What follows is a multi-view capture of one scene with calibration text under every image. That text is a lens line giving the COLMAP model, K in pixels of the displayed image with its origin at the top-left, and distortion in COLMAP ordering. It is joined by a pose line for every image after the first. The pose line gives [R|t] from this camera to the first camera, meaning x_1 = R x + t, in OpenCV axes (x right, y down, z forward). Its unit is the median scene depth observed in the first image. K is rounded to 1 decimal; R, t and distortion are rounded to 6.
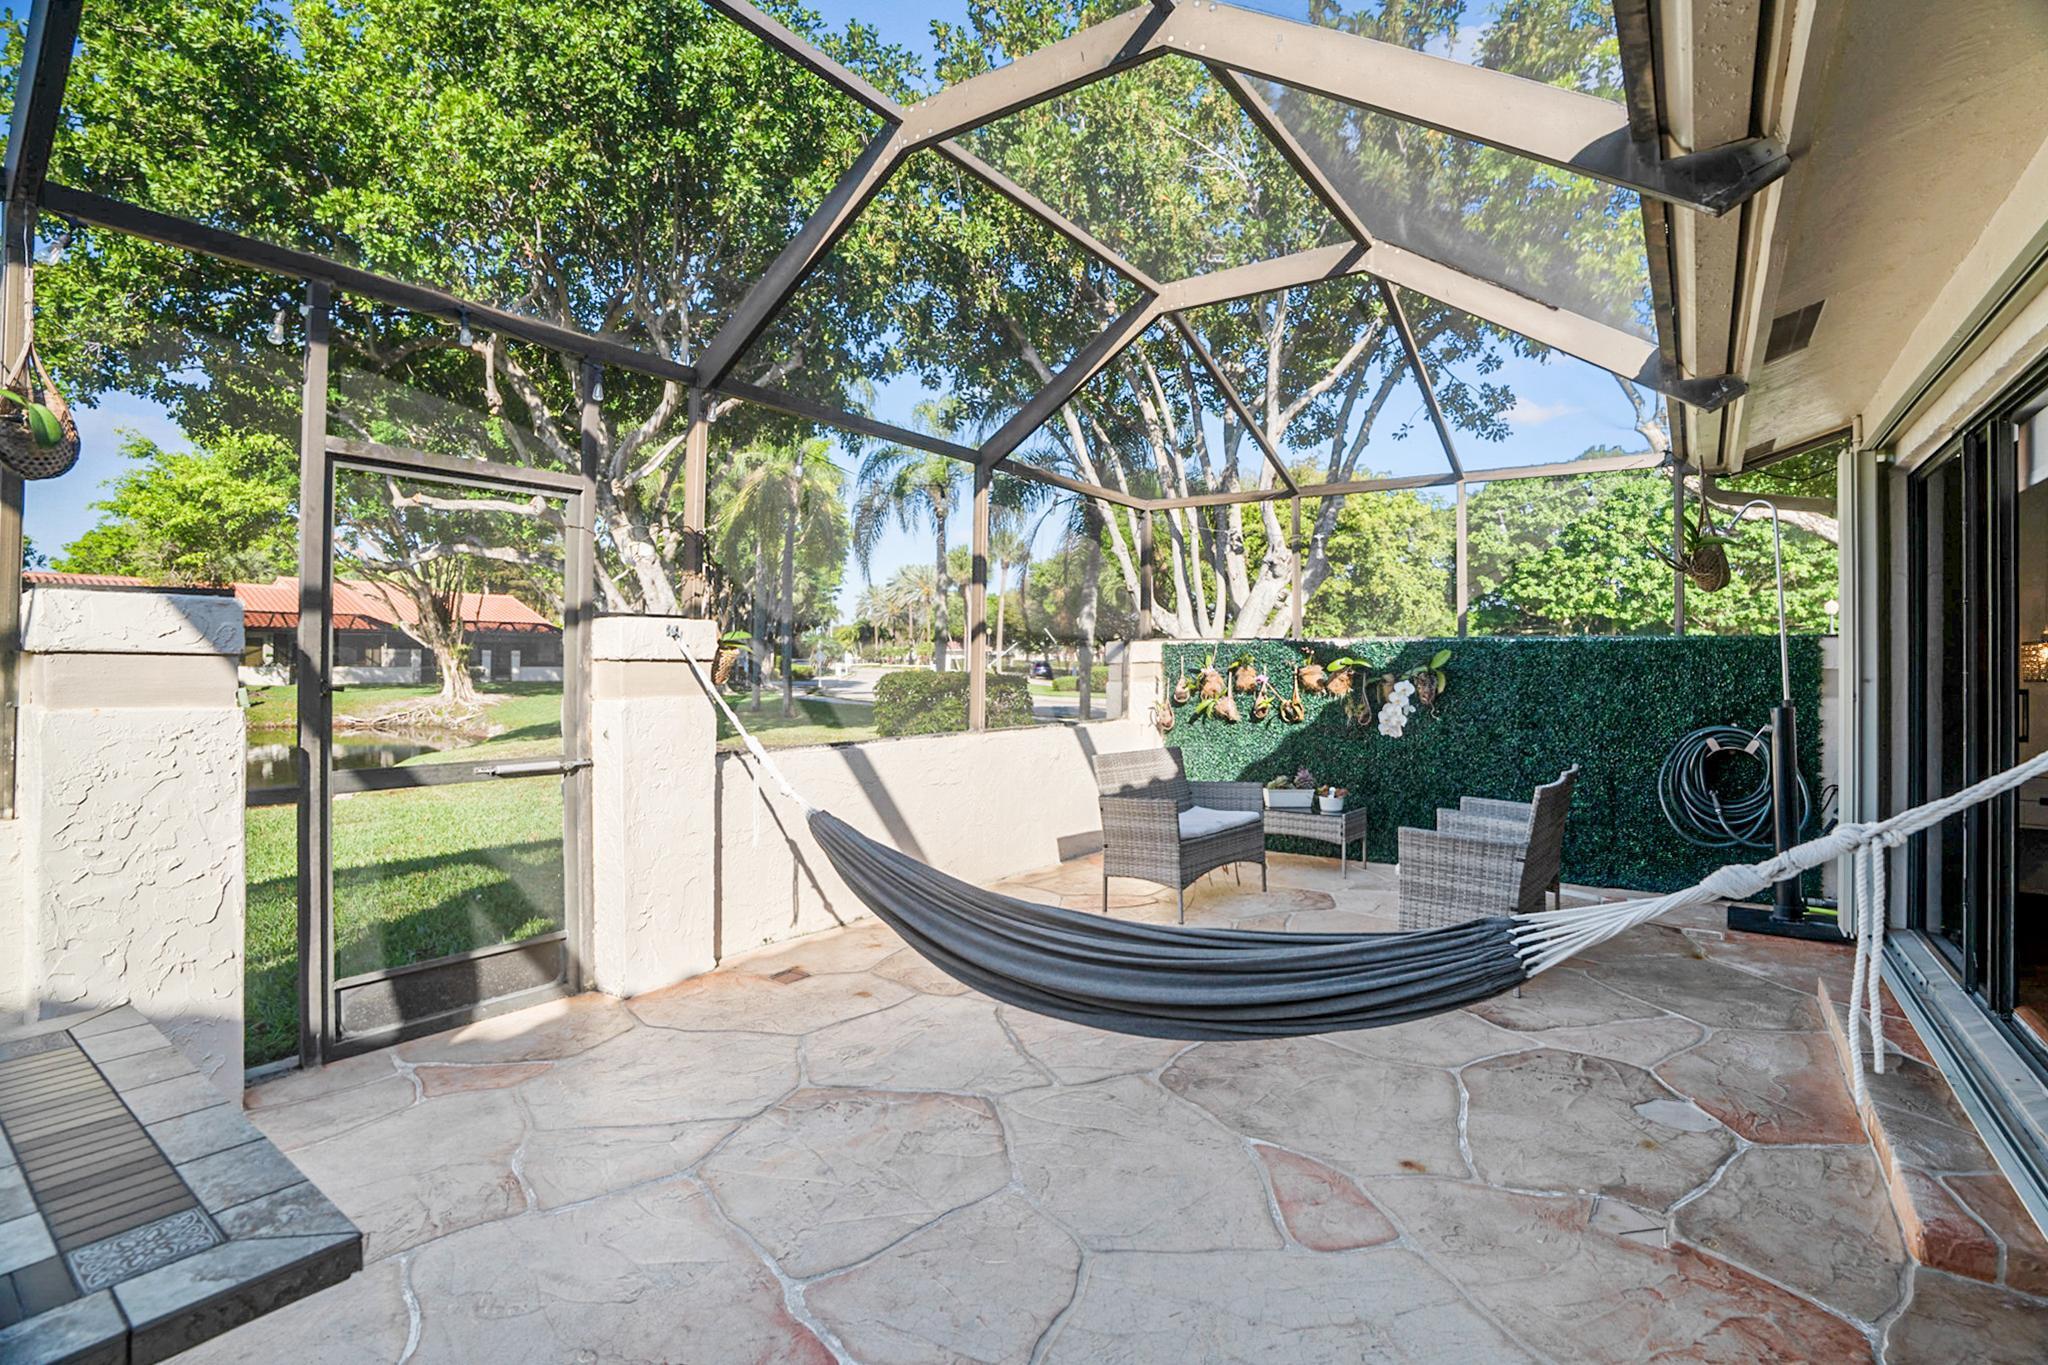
lens RADIAL K [[950.2, 0, 1036.9], [0, 950.2, 663.6], [0, 0, 1]] dist [-0.068454, 0.024289]
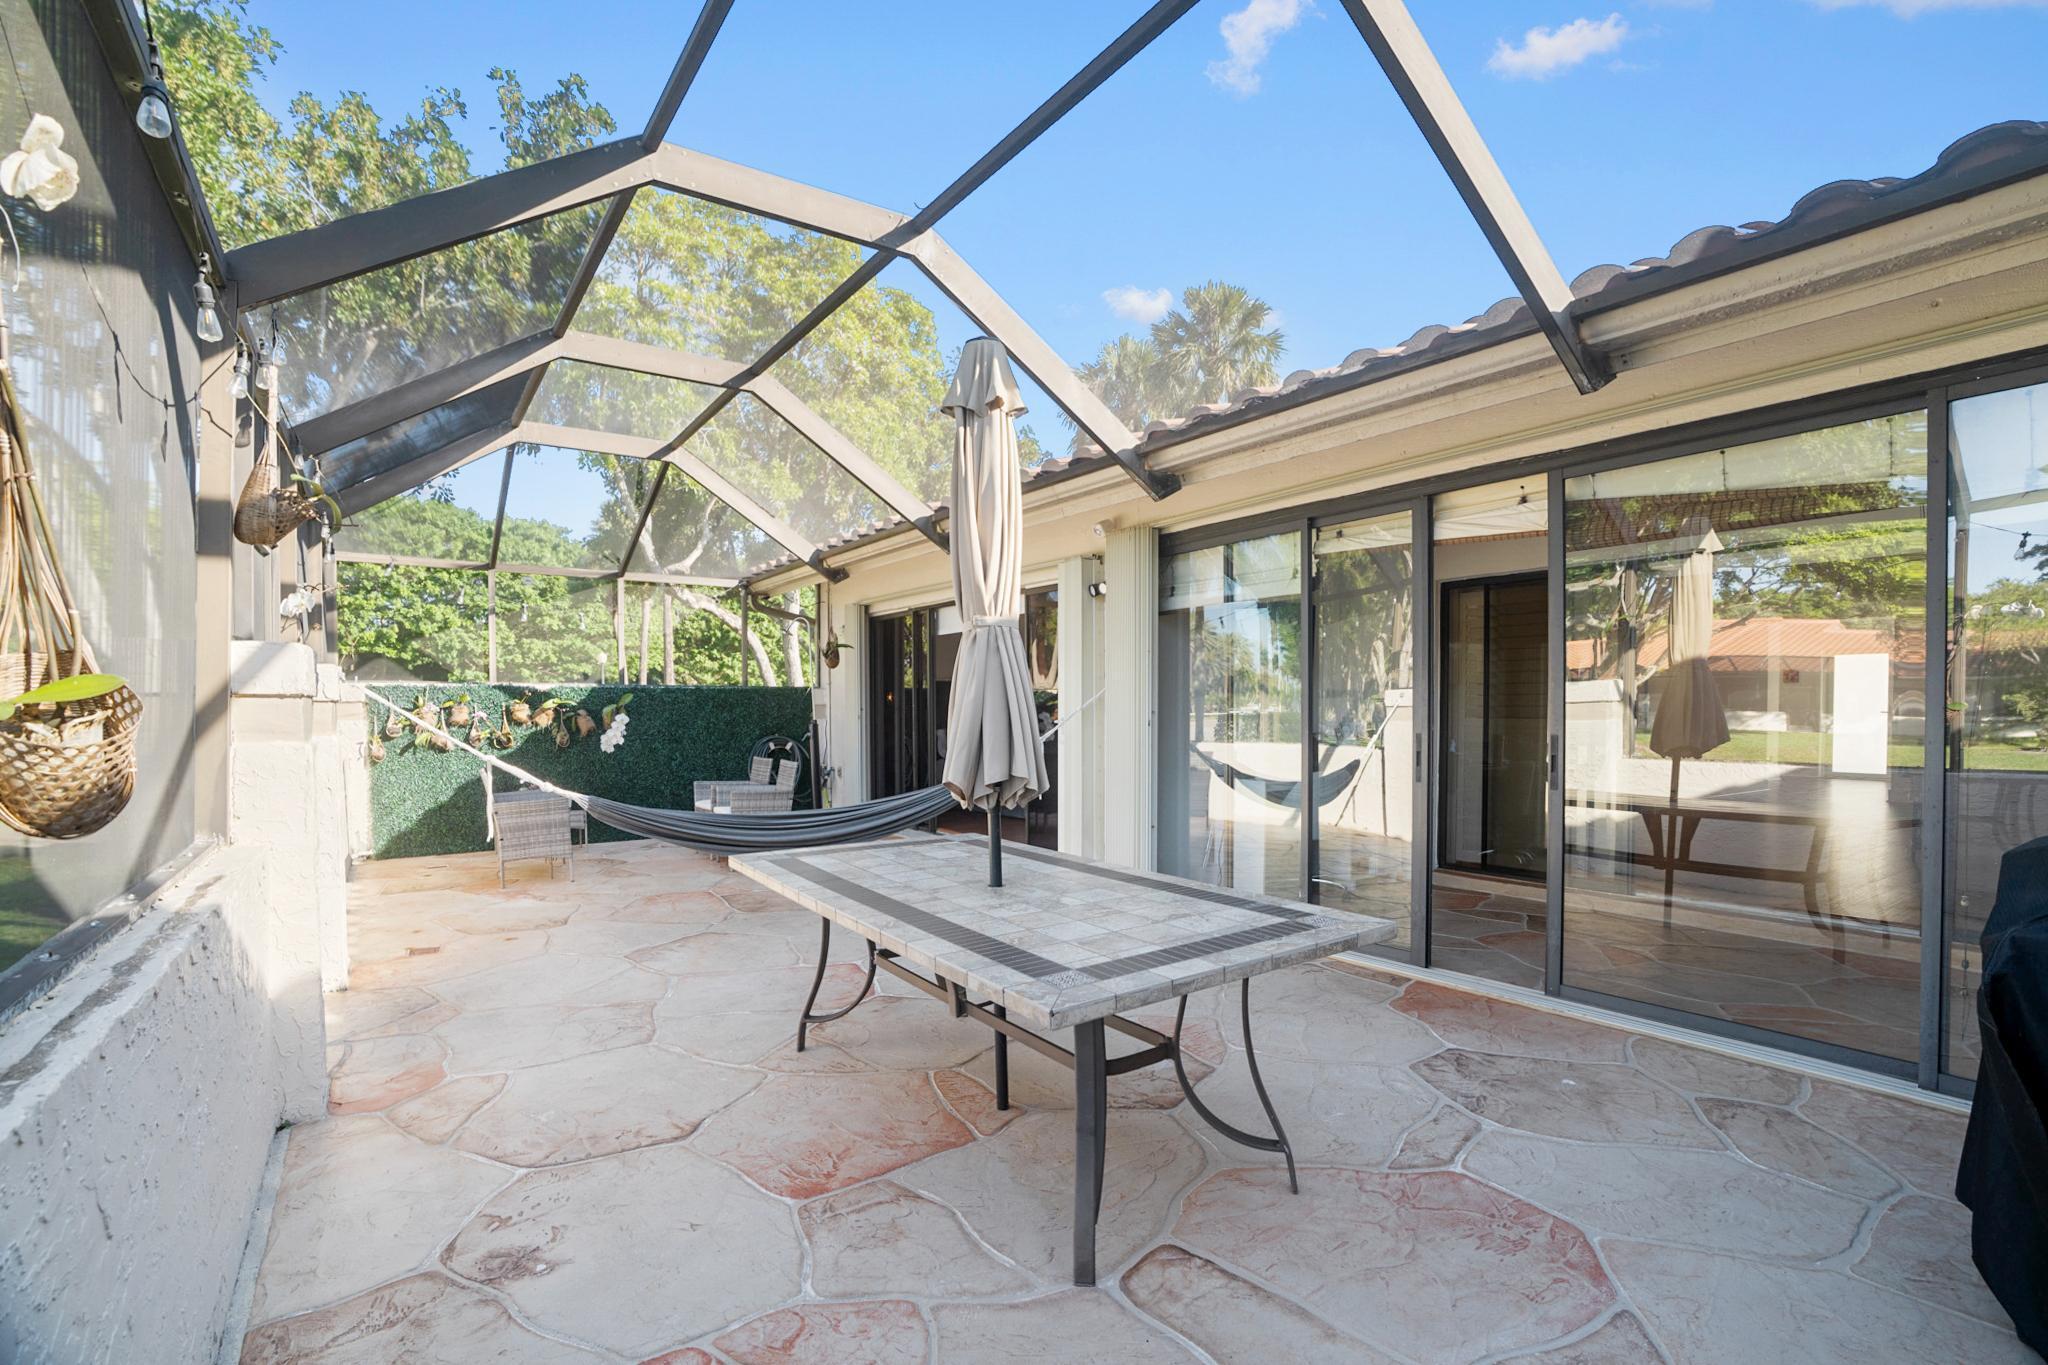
lens RADIAL K [[950.2, 0, 1035.8], [0, 950.2, 697.3], [0, 0, 1]] dist [-0.068454, 0.024289]
pose [[0.344055, 0.001744, 0.938948, -0.397185], [0.002489, 0.999993, -0.002769, -0.001156], [-0.938946, 0.003290, 0.344048, -0.069744]]
